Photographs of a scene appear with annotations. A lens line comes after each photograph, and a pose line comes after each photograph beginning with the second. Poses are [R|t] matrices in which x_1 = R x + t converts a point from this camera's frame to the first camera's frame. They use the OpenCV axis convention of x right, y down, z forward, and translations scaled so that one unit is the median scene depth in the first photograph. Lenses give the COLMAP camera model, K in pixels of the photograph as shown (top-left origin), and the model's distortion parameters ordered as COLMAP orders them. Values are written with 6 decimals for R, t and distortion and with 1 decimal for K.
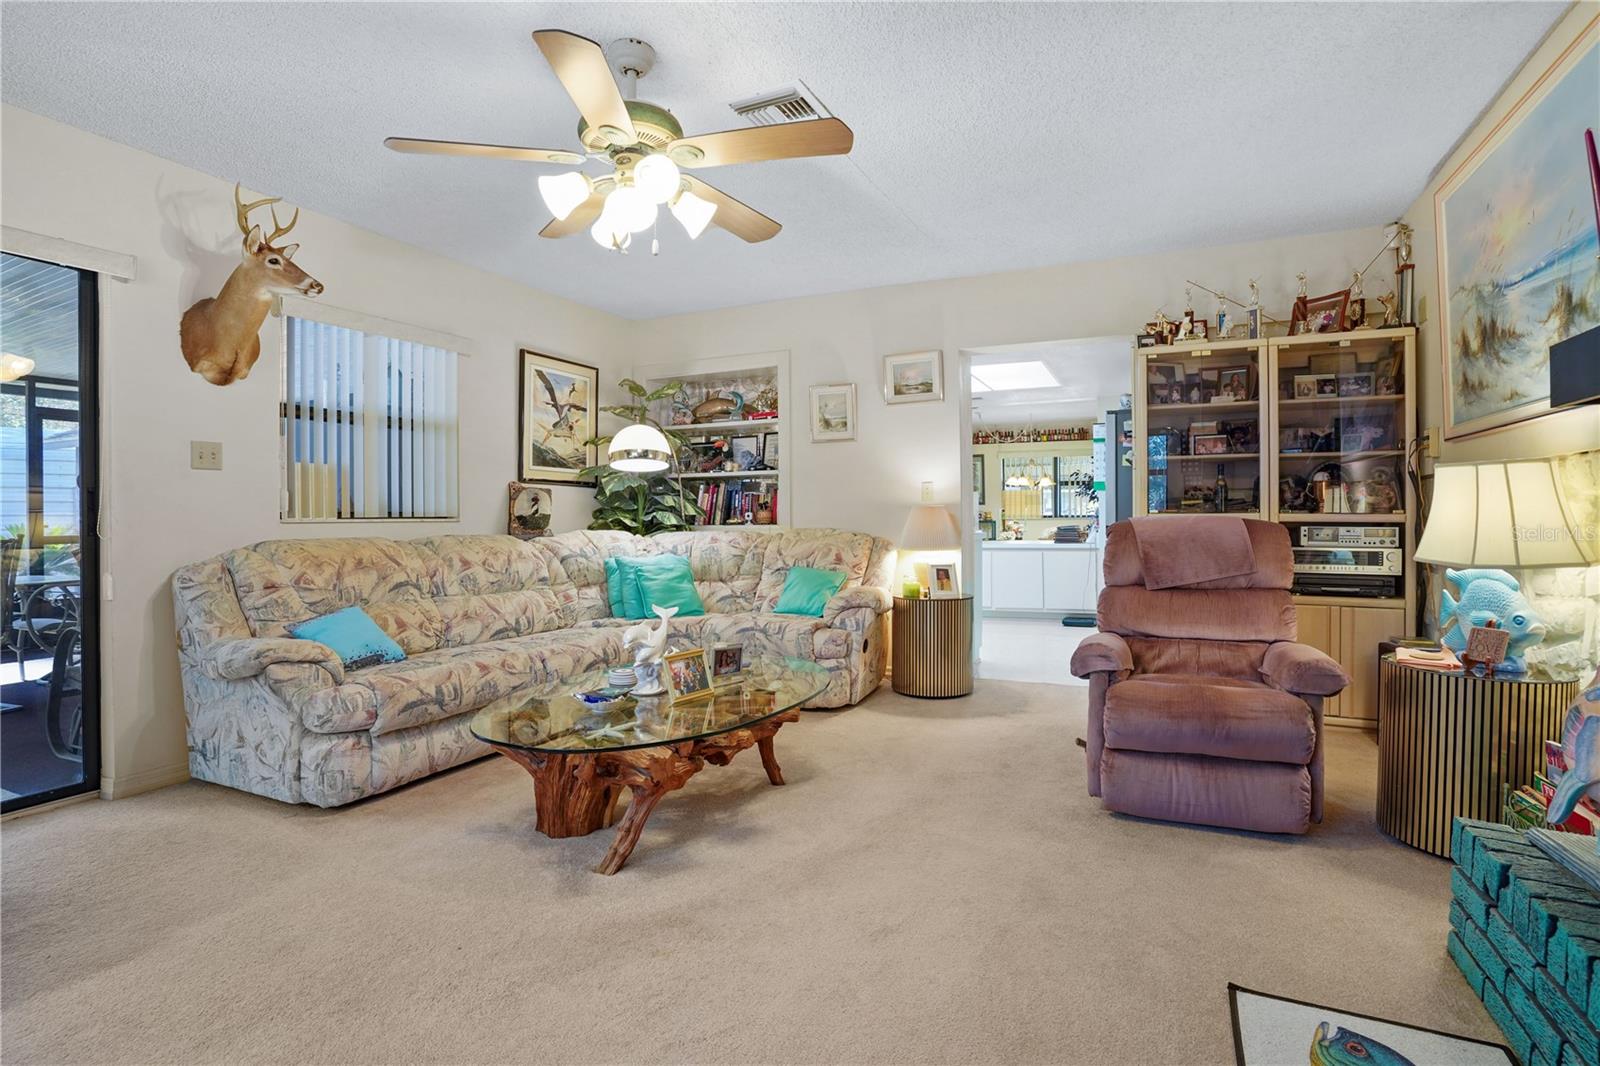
lens RADIAL K [[794.4, 0, 793.5], [0, 794.4, 524.8], [0, 0, 1]] dist [-0.076255, 0.036921]
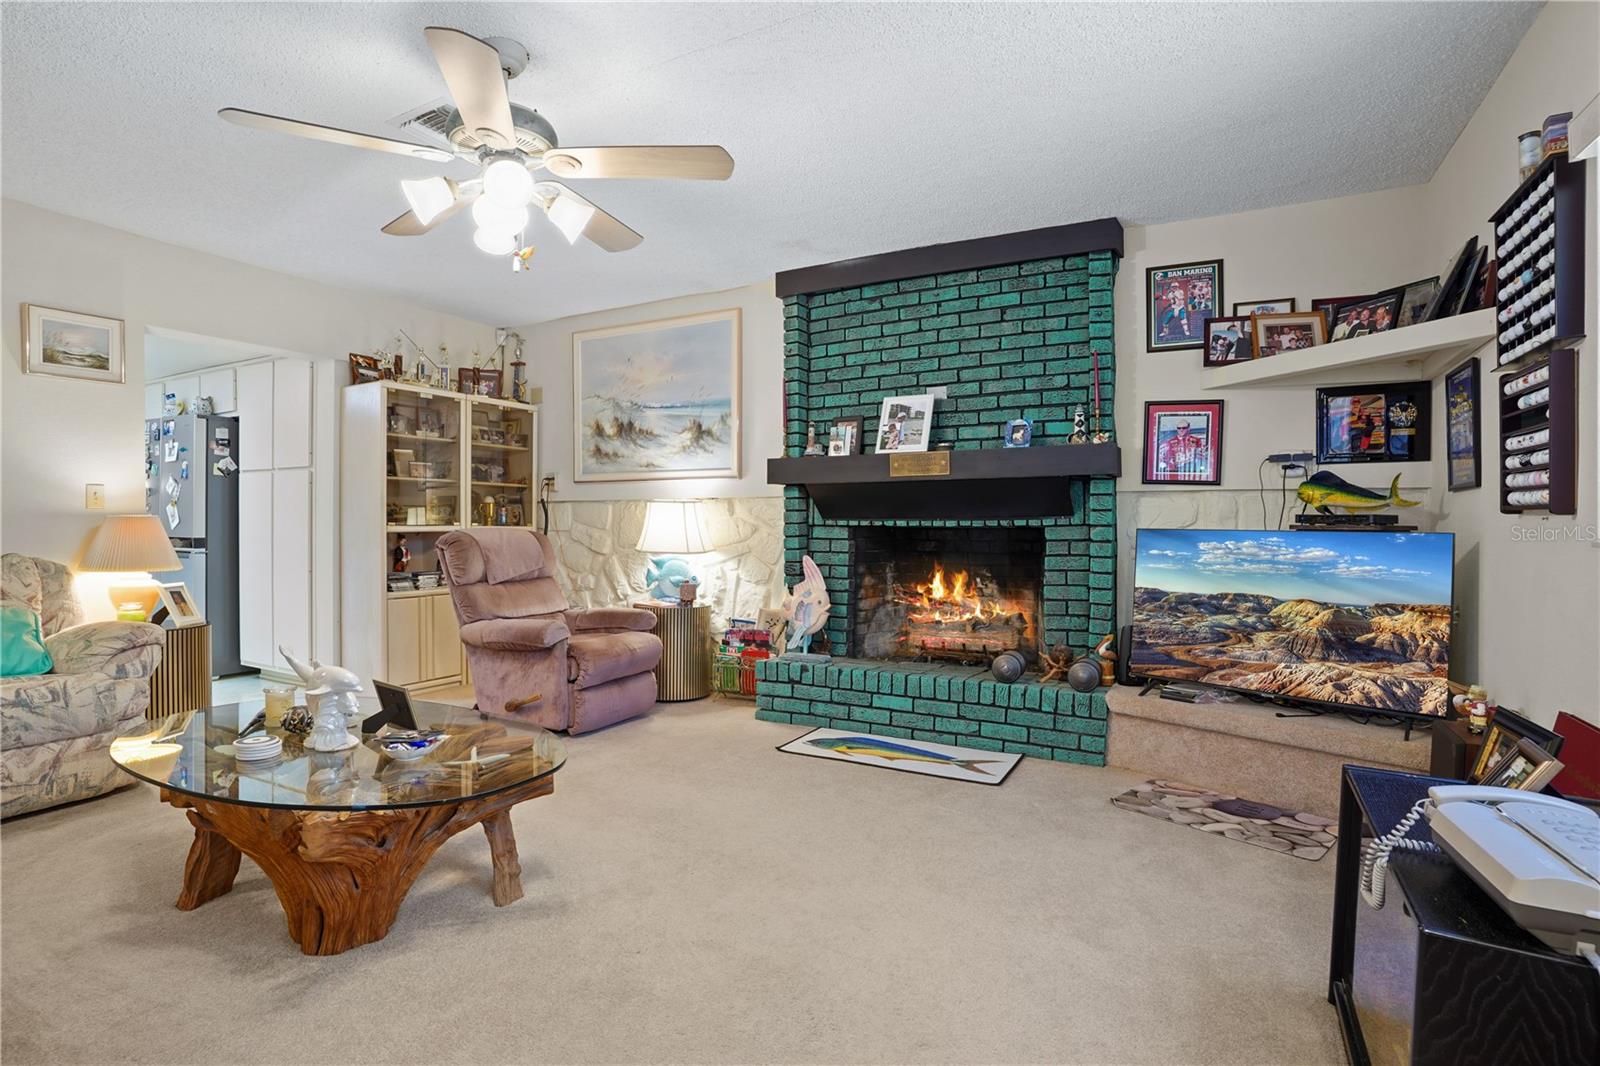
lens RADIAL K [[789.6, 0, 804.2], [0, 789.6, 543.3], [0, 0, 1]] dist [-0.075336, 0.035753]
pose [[0.045720, -0.020626, 0.998741, -0.881868], [0.009546, 0.999750, 0.020210, -0.007622], [-0.998909, 0.008610, 0.045906, 0.449735]]
